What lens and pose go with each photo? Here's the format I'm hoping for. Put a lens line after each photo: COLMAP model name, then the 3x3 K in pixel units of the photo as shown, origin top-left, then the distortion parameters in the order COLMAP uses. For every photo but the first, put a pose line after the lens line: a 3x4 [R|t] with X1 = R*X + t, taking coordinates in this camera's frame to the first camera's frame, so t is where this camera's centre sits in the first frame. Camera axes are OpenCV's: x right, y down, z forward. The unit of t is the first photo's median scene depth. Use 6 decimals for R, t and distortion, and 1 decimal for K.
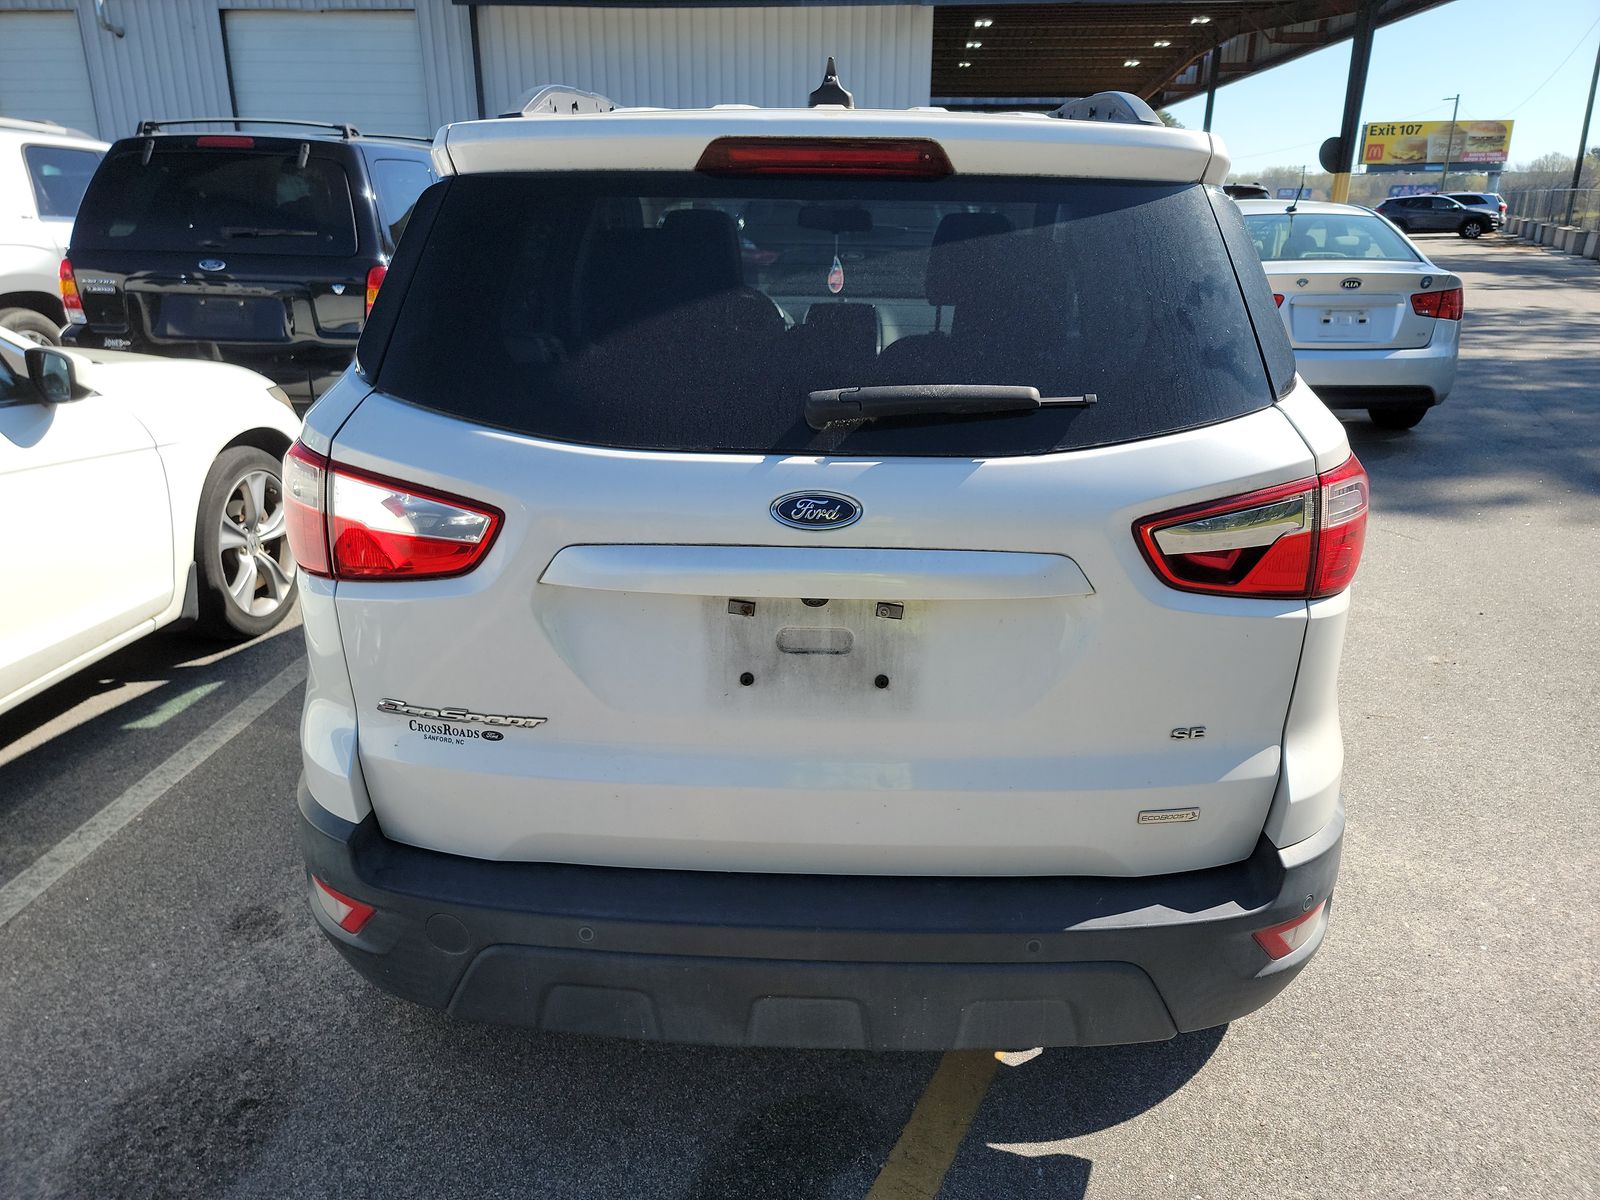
lens RADIAL K [[1119.0, 0, 807.4], [0, 1119.0, 599.3], [0, 0, 1]] dist [0.064663, -0.060110]
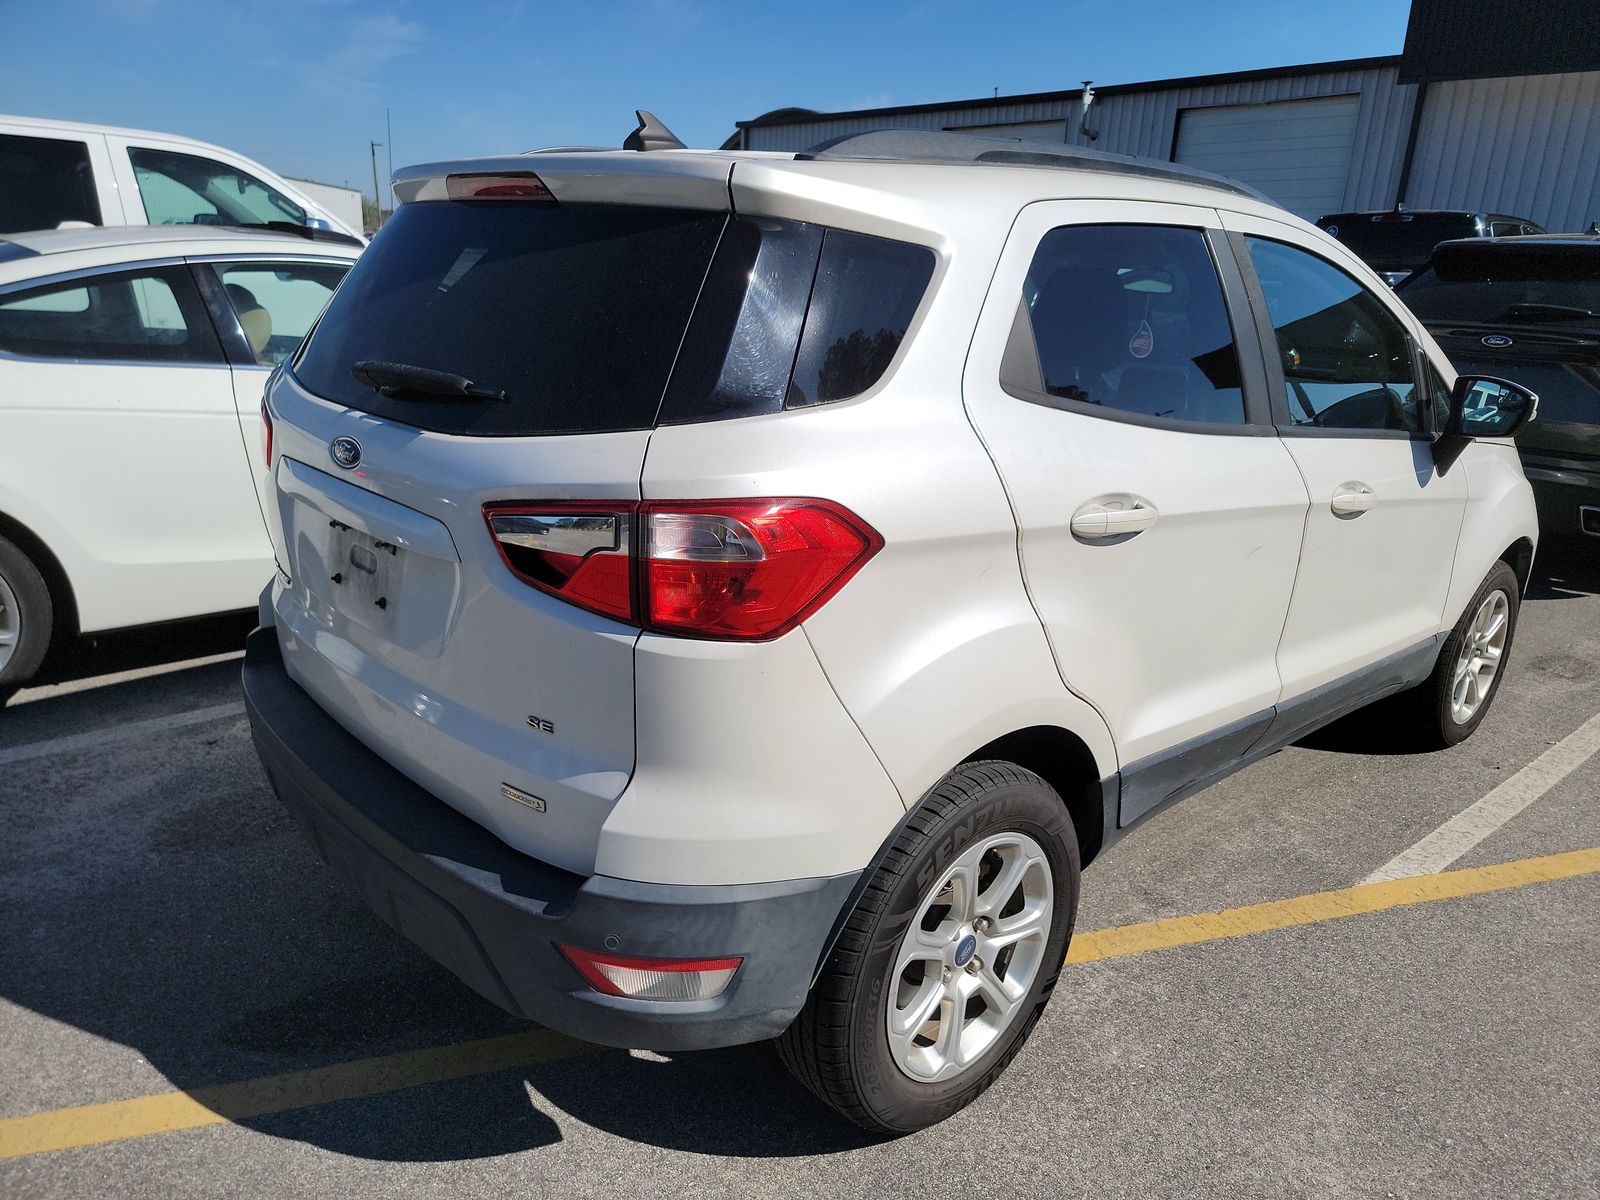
lens RADIAL K [[1119.0, 0, 807.4], [0, 1119.0, 599.3], [0, 0, 1]] dist [0.064663, -0.060110]
pose [[0.690079, 0.225273, -0.687781, 1.206034], [-0.271691, 0.961454, 0.042312, -0.104880], [0.670802, 0.157666, 0.724684, 0.391949]]
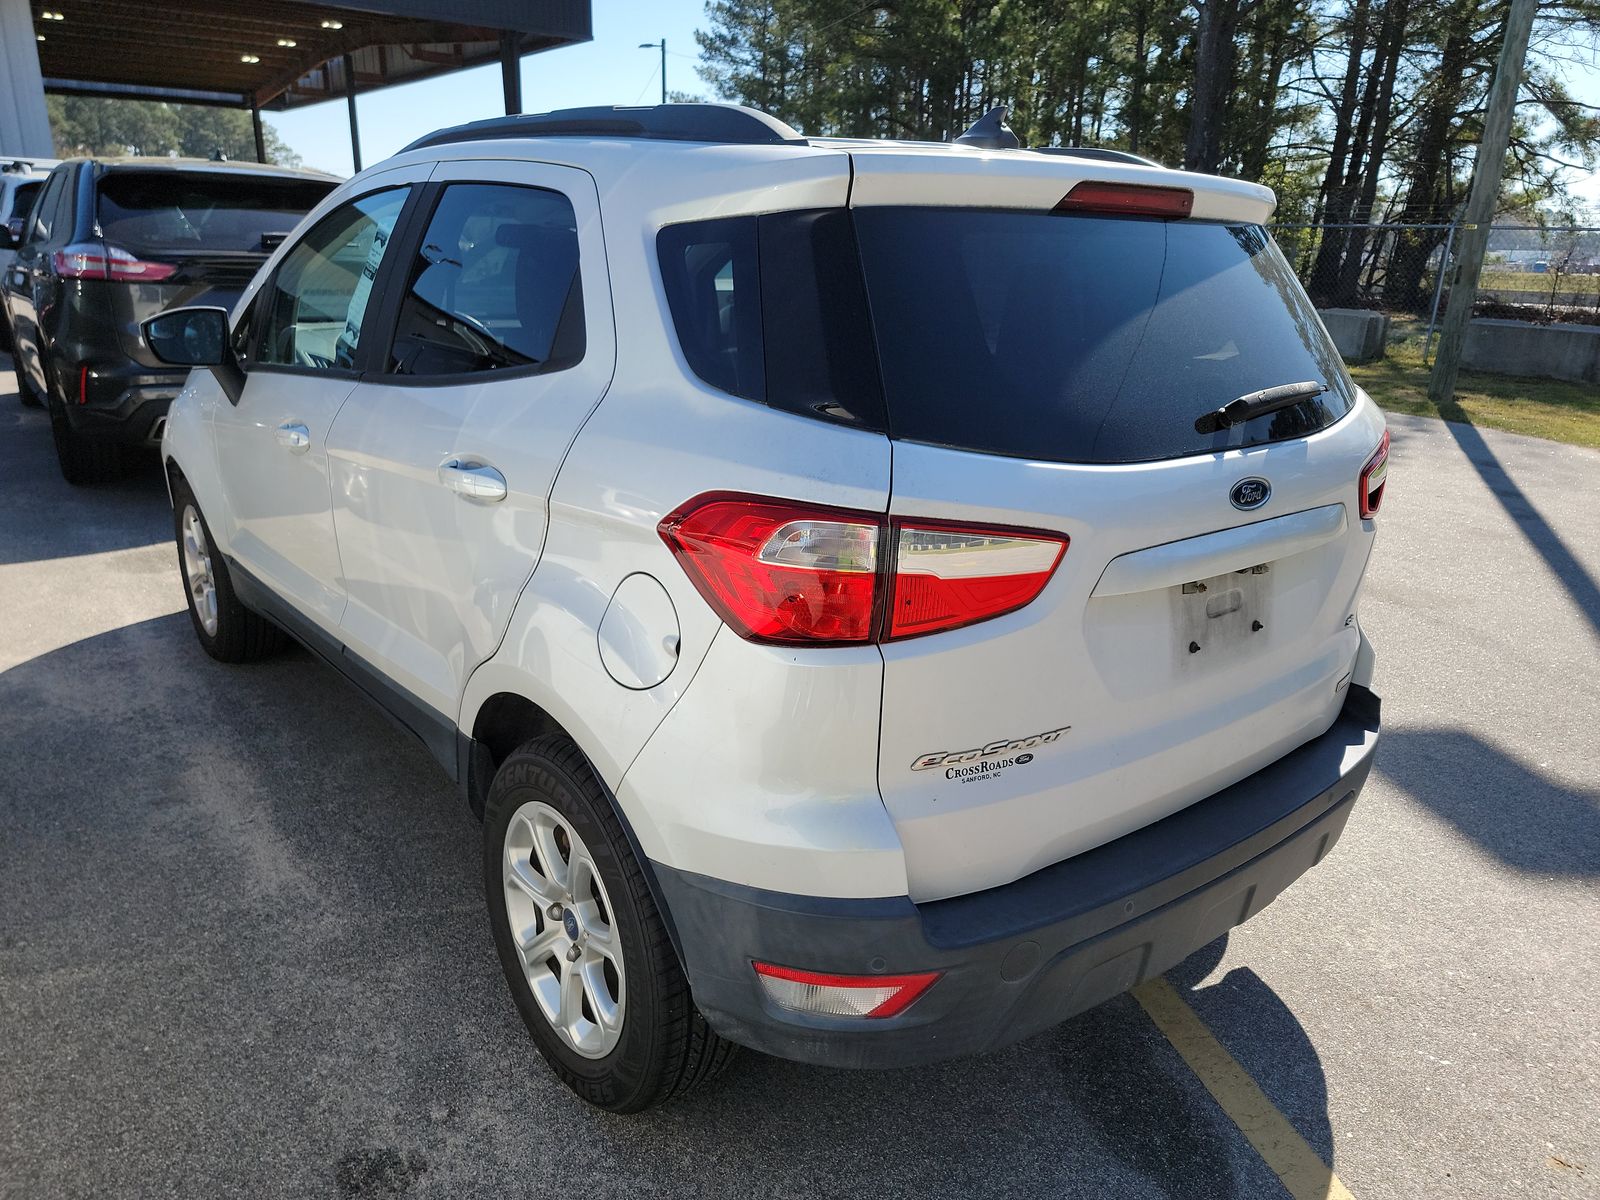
lens RADIAL K [[1114.8, 0, 802.4], [0, 1114.8, 623.4], [0, 0, 1]] dist [0.033386, -0.002558]
pose [[0.771695, -0.202649, 0.602844, -1.029244], [0.194532, 0.977659, 0.079627, -0.121169], [-0.605512, 0.055825, 0.793876, 0.304488]]
